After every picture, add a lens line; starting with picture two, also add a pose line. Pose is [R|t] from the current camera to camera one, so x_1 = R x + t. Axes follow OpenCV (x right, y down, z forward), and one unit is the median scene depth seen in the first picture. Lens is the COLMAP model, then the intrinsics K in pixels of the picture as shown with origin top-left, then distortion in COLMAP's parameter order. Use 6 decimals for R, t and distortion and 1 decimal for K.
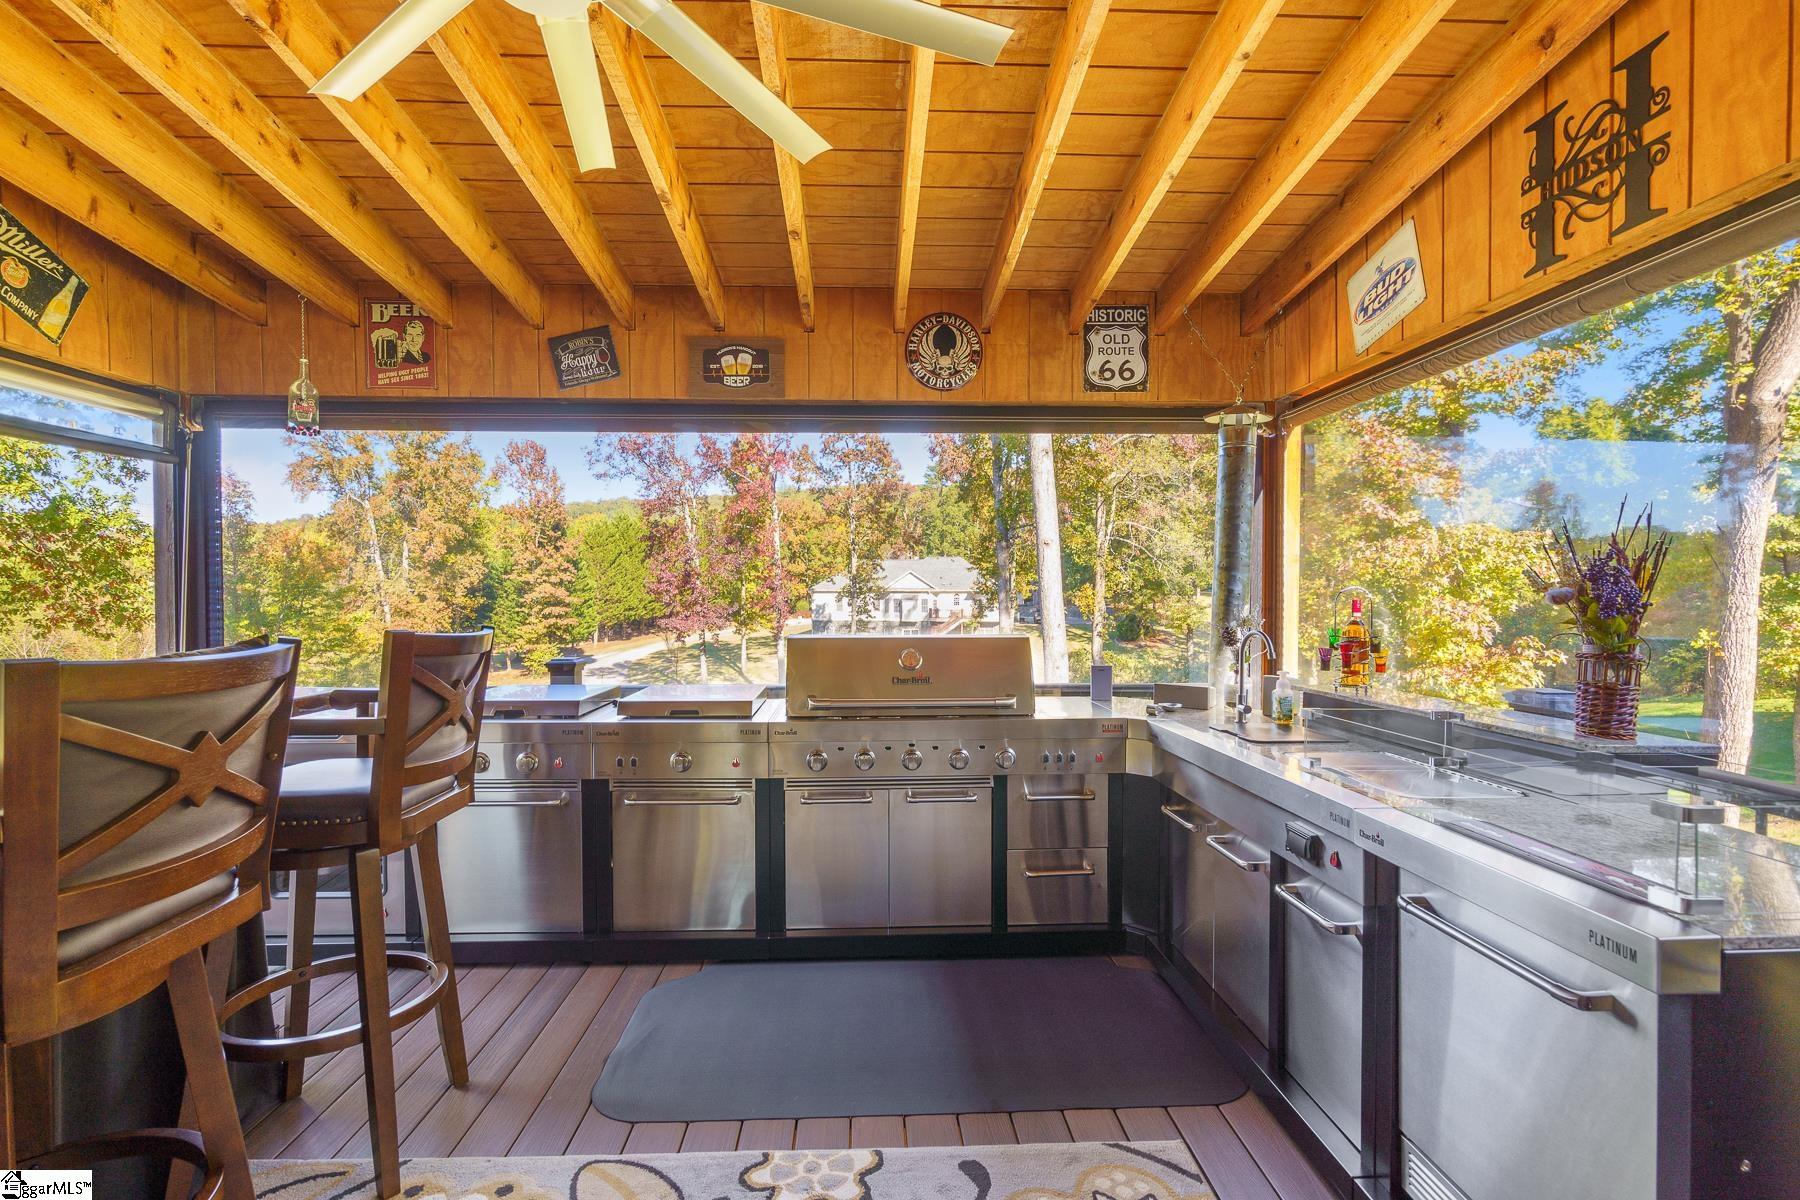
lens RADIAL K [[822.6, 0, 895.8], [0, 822.6, 618.5], [0, 0, 1]] dist [0.000189, -0.001088]
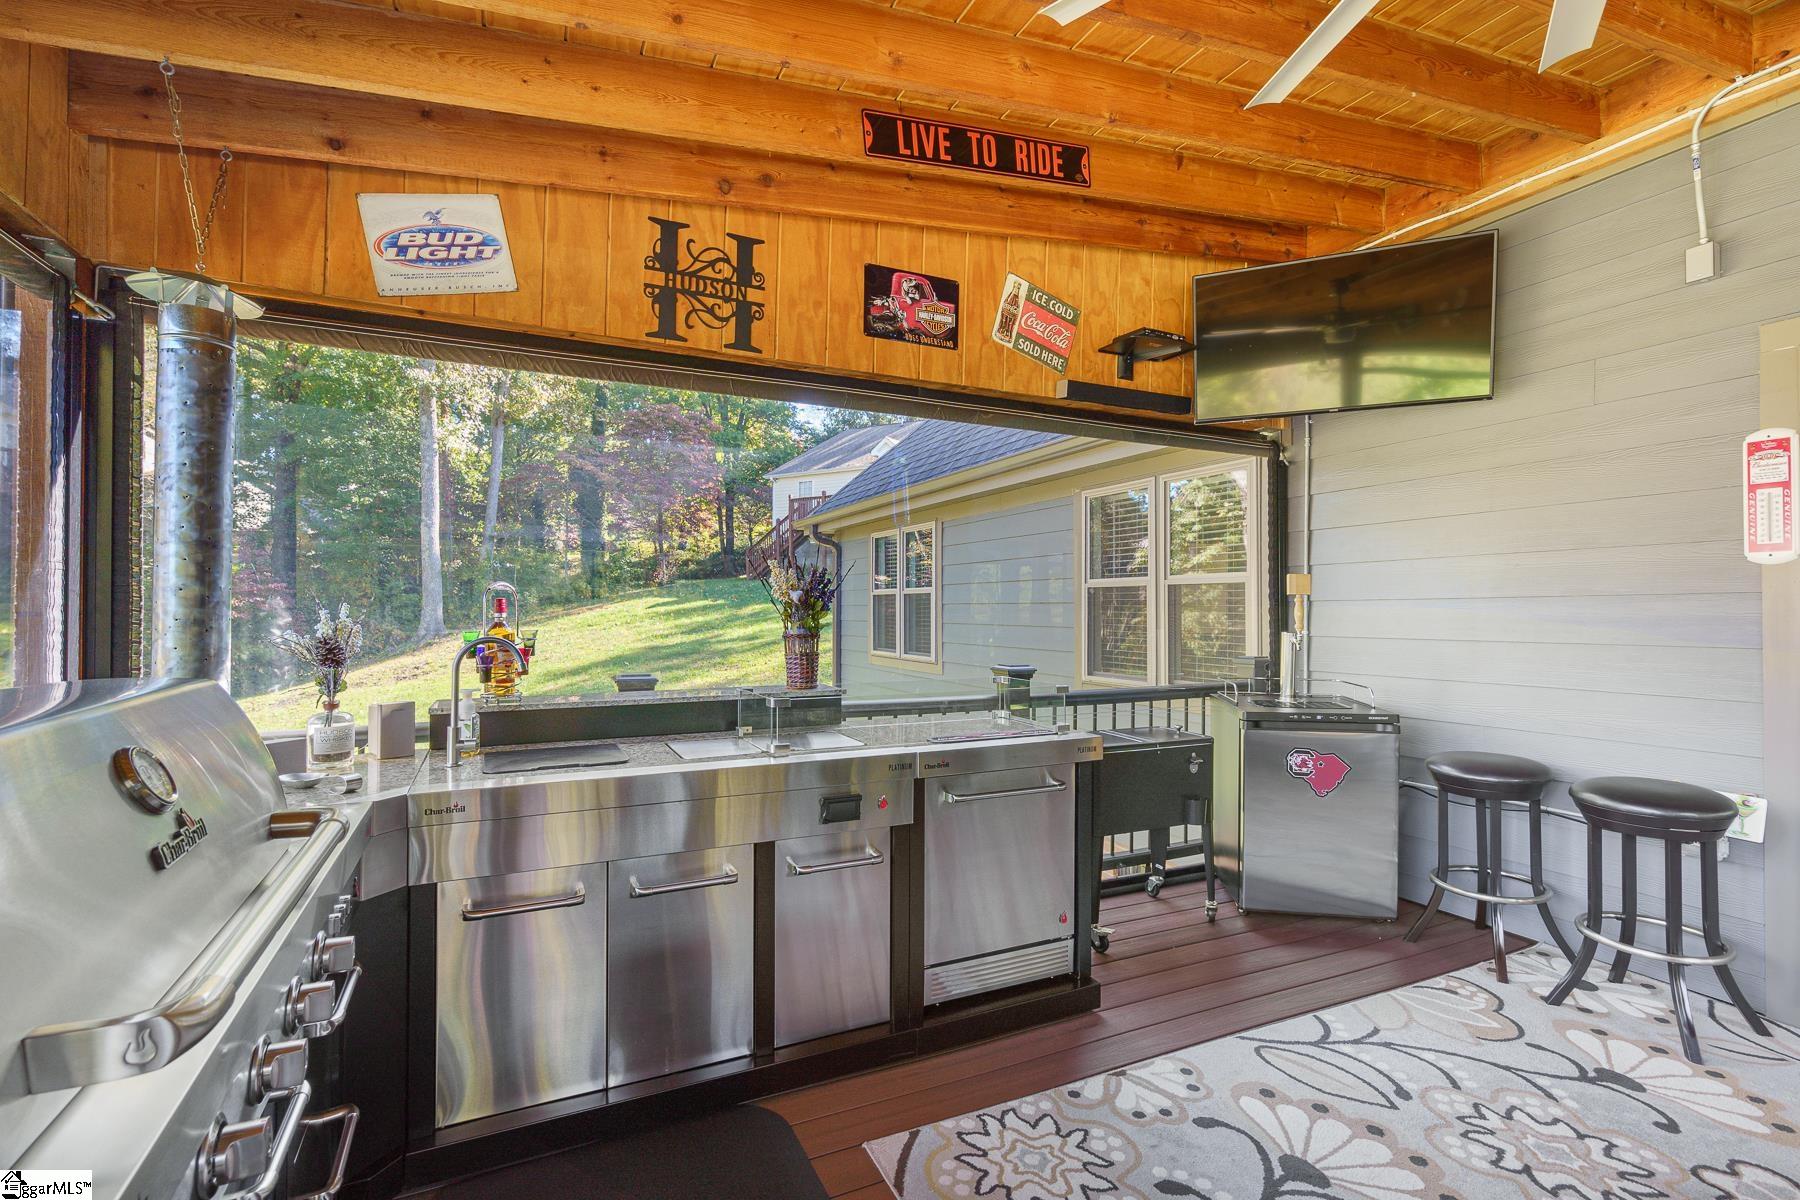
lens RADIAL K [[822.6, 0, 889.9], [0, 822.6, 596.7], [0, 0, 1]] dist [0.000189, -0.001088]
pose [[-0.387418, 0.010464, 0.921845, -0.331382], [0.022192, 0.999752, -0.002022, -0.010237], [-0.921637, 0.019674, -0.387554, 0.760421]]
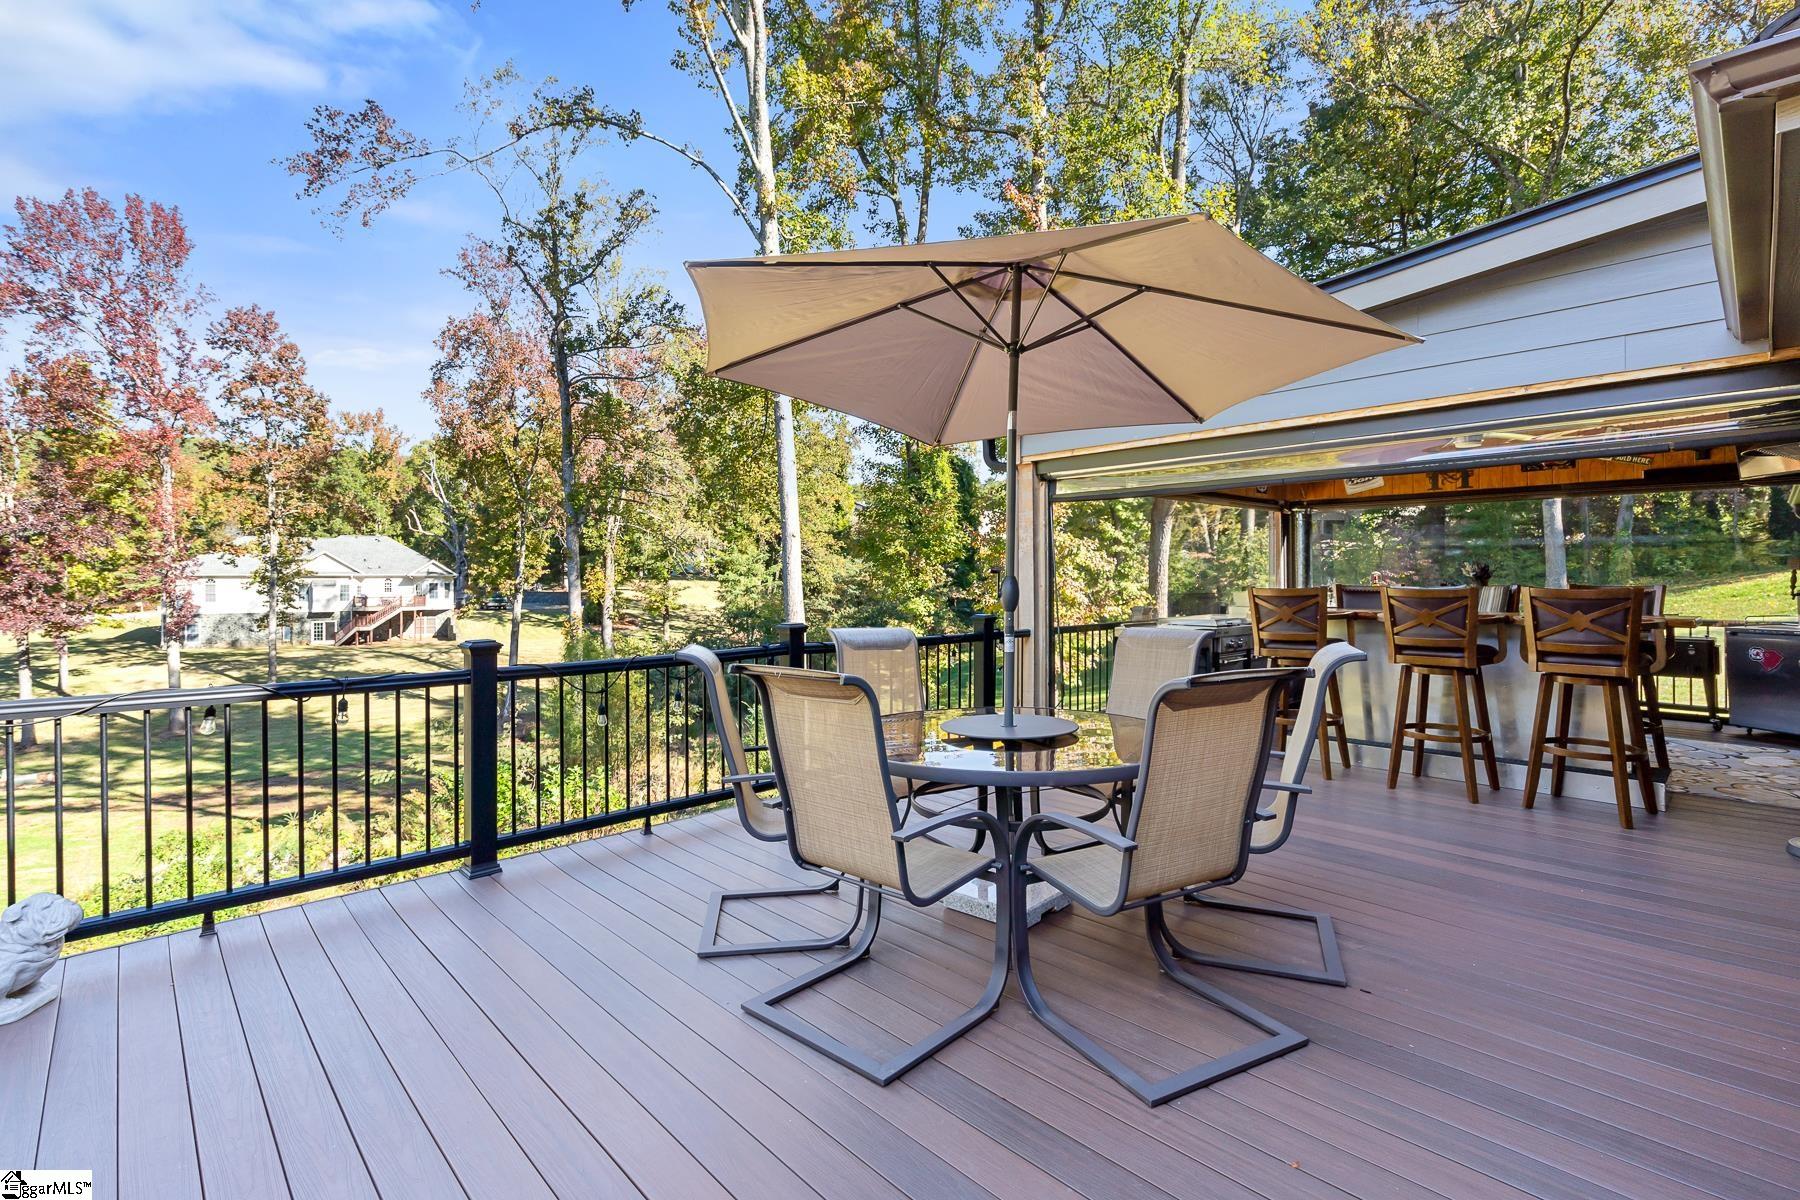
lens RADIAL K [[822.6, 0, 909.4], [0, 822.6, 572.7], [0, 0, 1]] dist [0.000189, -0.001088]
pose [[0.741512, -0.001195, 0.670938, -2.342047], [0.025222, 0.999341, -0.026096, 0.001277], [-0.670465, 0.036273, 0.741054, -0.126294]]
